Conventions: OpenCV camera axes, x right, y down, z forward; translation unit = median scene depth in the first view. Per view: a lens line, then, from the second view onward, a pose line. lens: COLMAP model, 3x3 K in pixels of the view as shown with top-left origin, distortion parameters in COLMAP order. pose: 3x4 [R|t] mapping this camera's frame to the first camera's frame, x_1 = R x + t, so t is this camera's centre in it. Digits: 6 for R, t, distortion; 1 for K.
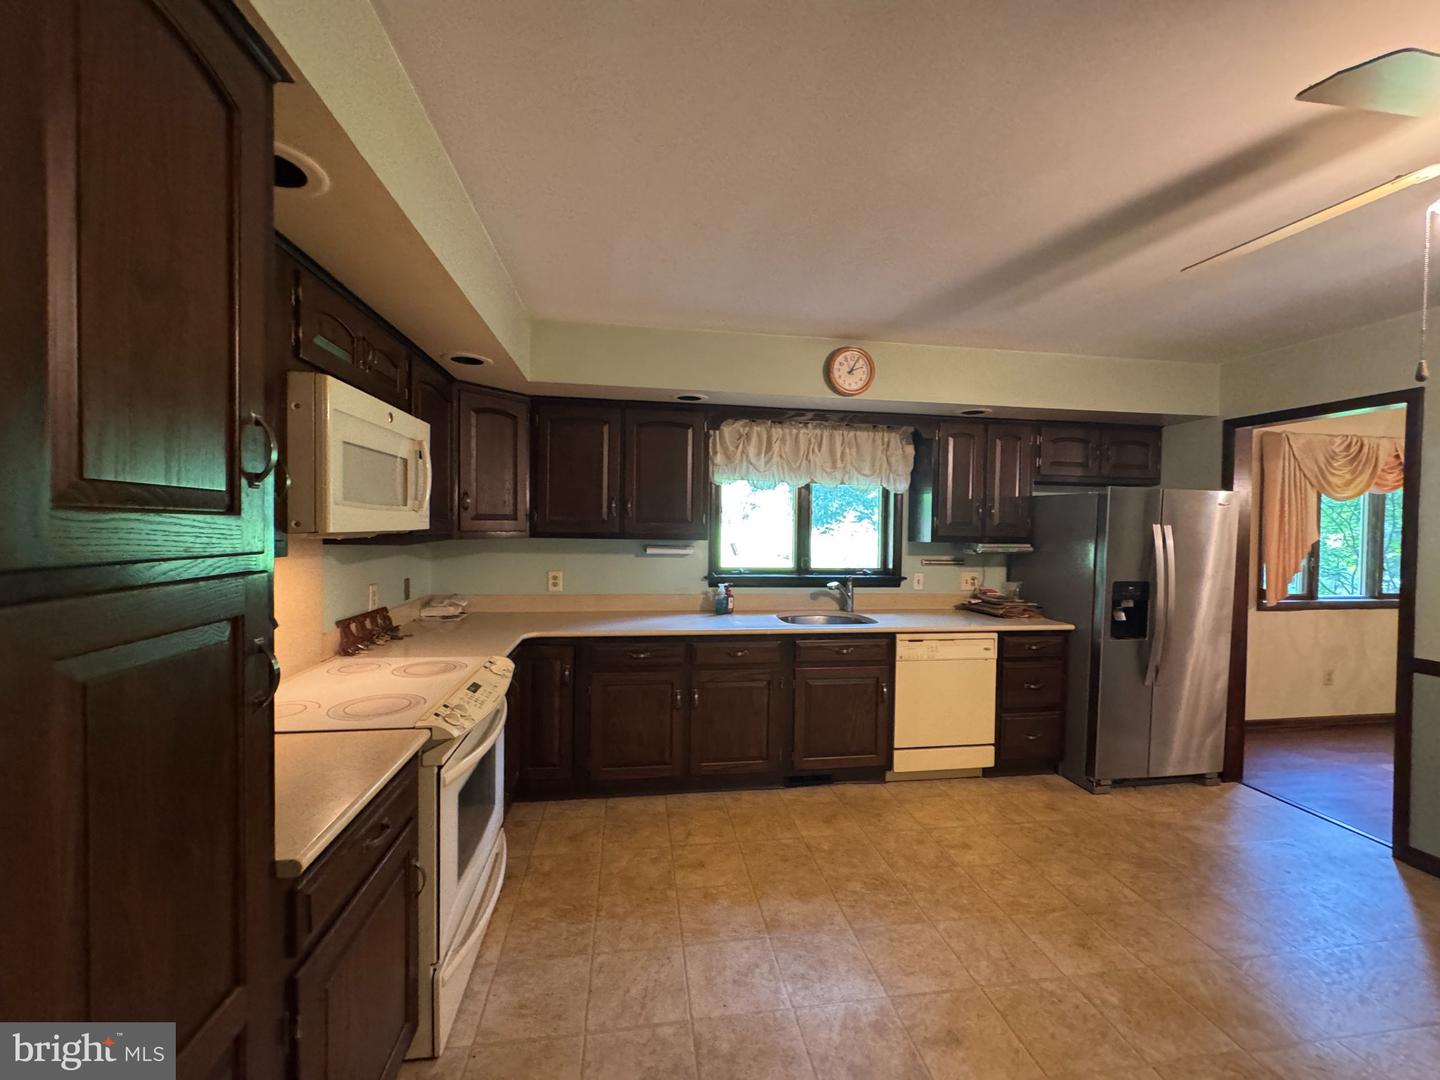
lens RADIAL K [[578.1, 0, 720.0], [0, 578.1, 540.0], [0, 0, 1]] dist [0.000097, 0.000098]
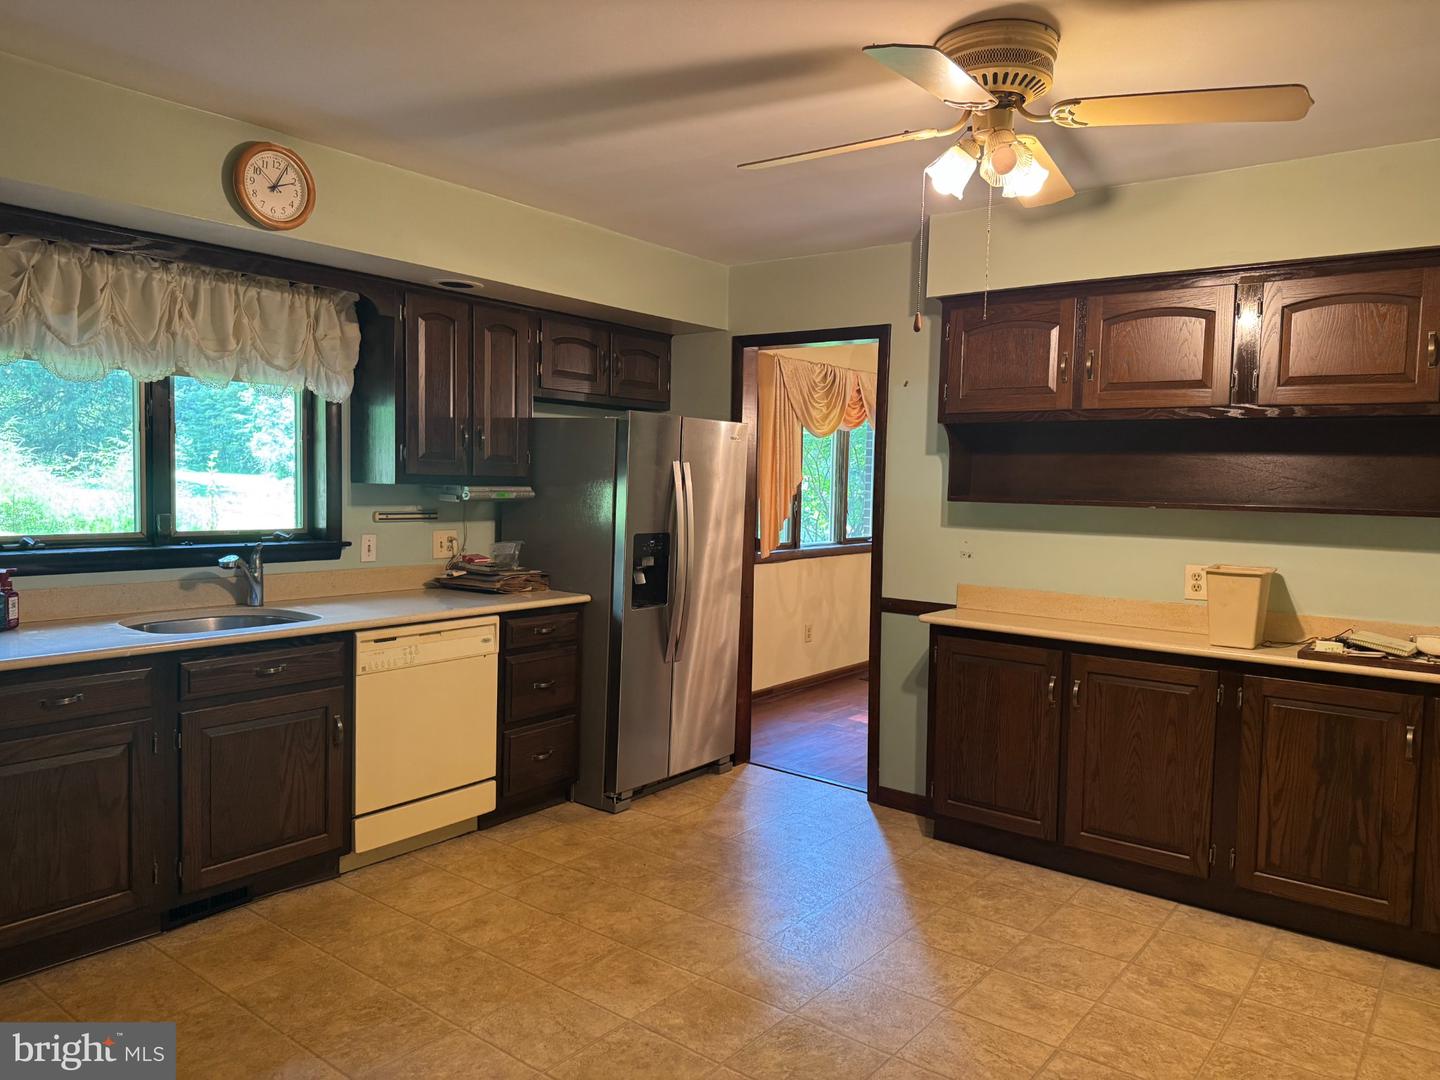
lens RADIAL K [[1046.2, 0, 720.0], [0, 1046.2, 540.0], [0, 0, 1]] dist [0.085466, -0.146423]
pose [[0.718486, -0.039543, 0.694416, -0.192326], [0.003636, 0.998582, 0.053102, 0.005325], [-0.695532, -0.035628, 0.717612, -0.076114]]
